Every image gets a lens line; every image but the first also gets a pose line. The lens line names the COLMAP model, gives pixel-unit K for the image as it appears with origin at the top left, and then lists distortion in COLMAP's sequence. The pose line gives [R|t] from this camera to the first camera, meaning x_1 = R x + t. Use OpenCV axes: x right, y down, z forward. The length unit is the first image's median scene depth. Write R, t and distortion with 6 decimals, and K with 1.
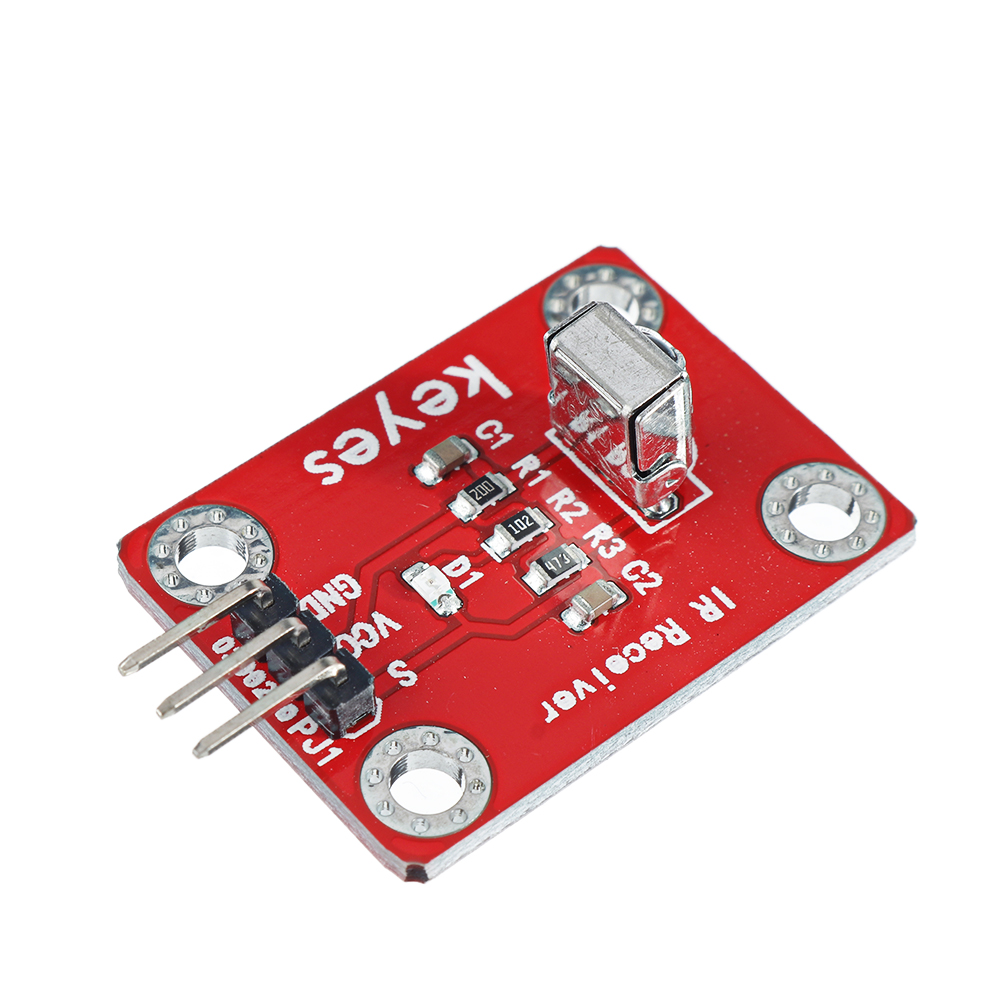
lens RADIAL K [[3415.9, 0, 291.1], [0, 3415.9, 499.1], [0, 0, 1]] dist [-0.092335, 1.400110]
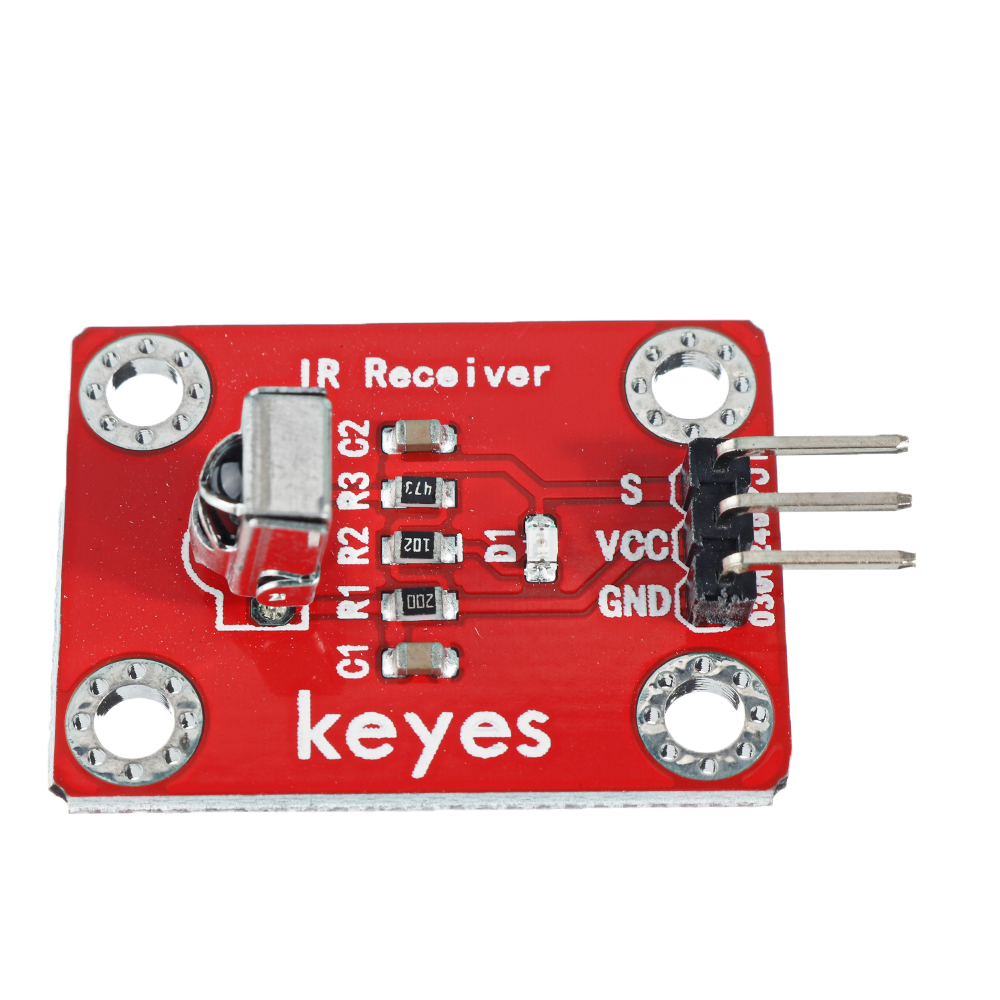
lens RADIAL K [[3572.7, 0, 472.8], [0, 3572.7, 501.1], [0, 0, 1]] dist [-0.037958, 0.289911]
pose [[-0.794941, -0.544864, 0.266818, -0.198055], [0.486798, -0.310382, 0.816512, -0.776990], [-0.362073, 0.778965, 0.511974, 0.491499]]
